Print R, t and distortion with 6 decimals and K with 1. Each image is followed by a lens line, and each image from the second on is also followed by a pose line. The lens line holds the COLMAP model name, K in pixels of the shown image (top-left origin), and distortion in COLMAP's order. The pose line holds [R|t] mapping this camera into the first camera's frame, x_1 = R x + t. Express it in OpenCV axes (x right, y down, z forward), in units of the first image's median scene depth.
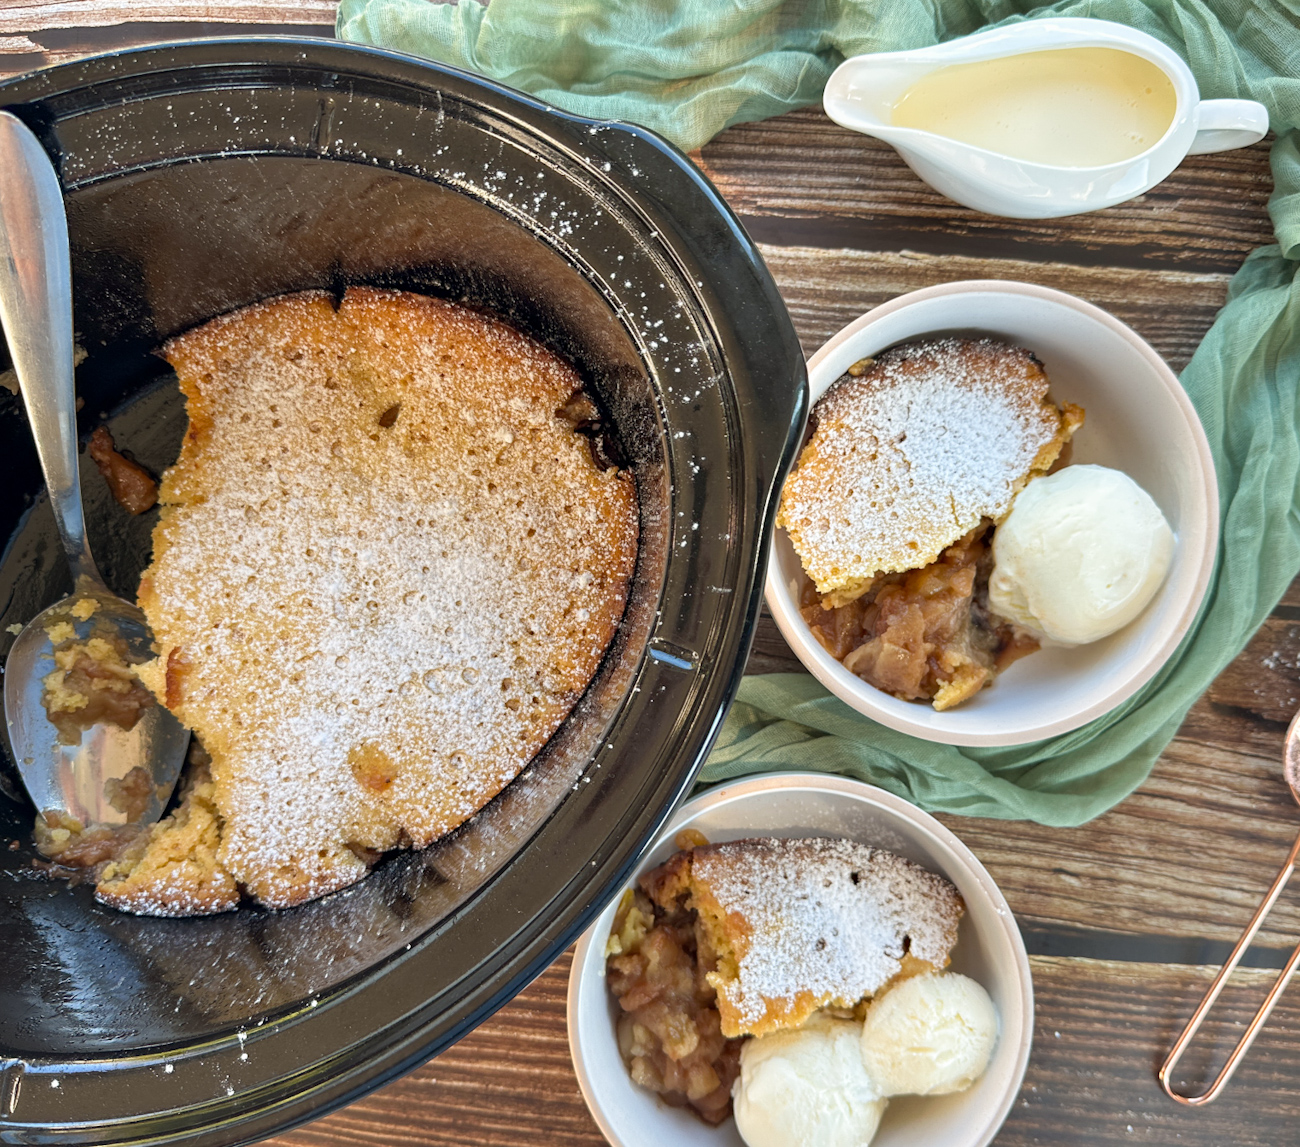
lens RADIAL K [[1220.3, 0, 737.0], [0, 1220.3, 575.6], [0, 0, 1]] dist [0.144877, -0.443526]
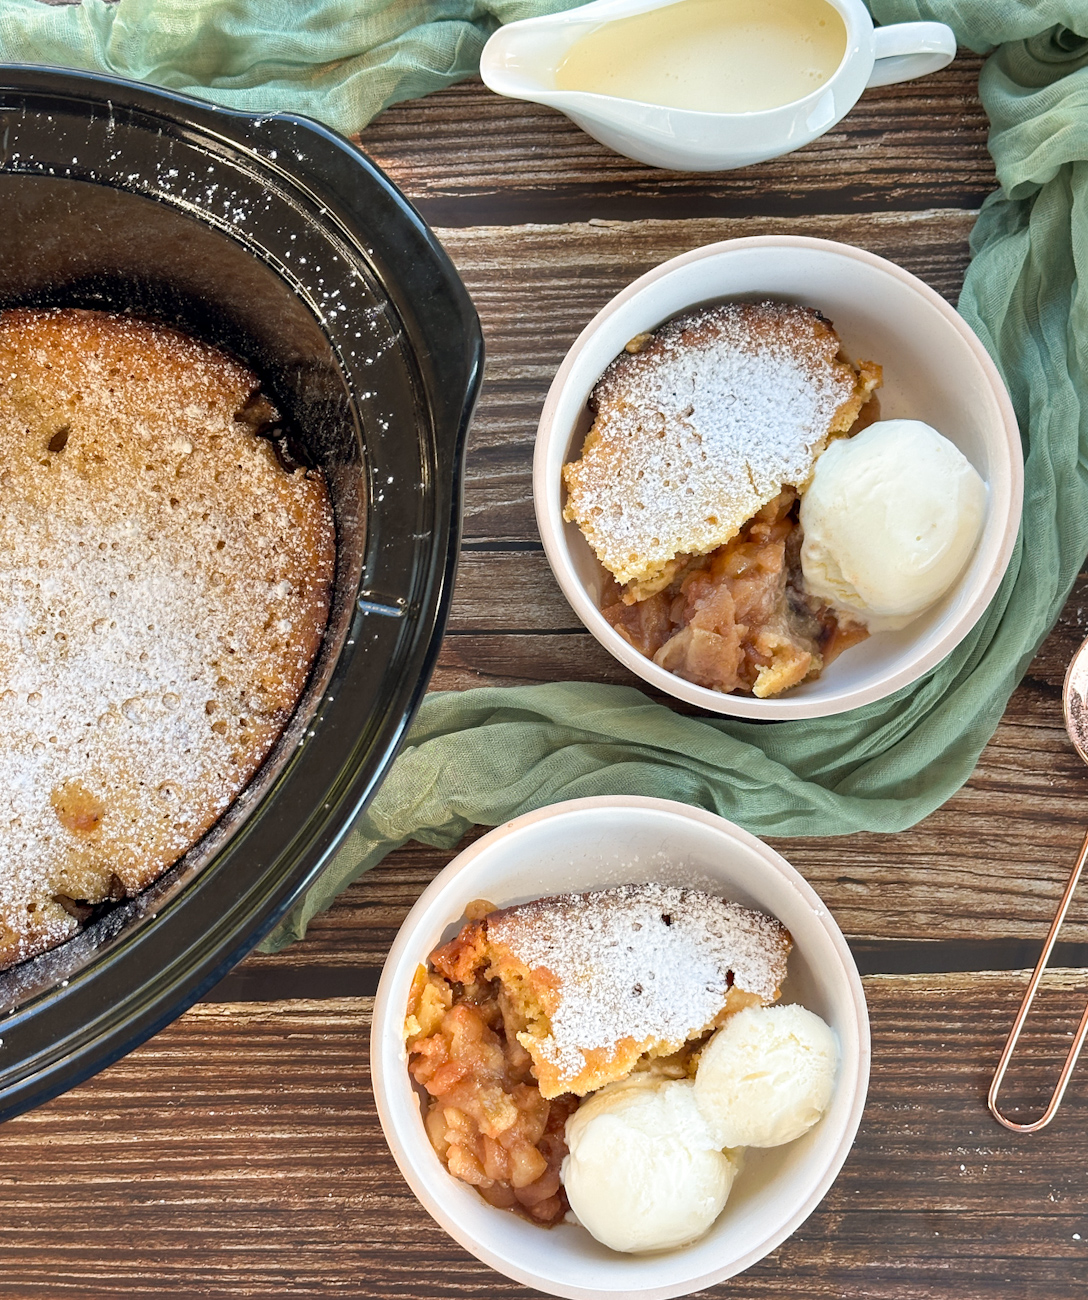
lens RADIAL K [[2052.2, 0, 544.0], [0, 2052.2, 650.0], [0, 0, 1]] dist [0.066998, -0.052479]
pose [[0.993652, -0.107693, 0.032518, 0.018172], [0.110117, 0.990250, -0.085321, 0.206634], [-0.023012, 0.088360, 0.995823, -0.568100]]
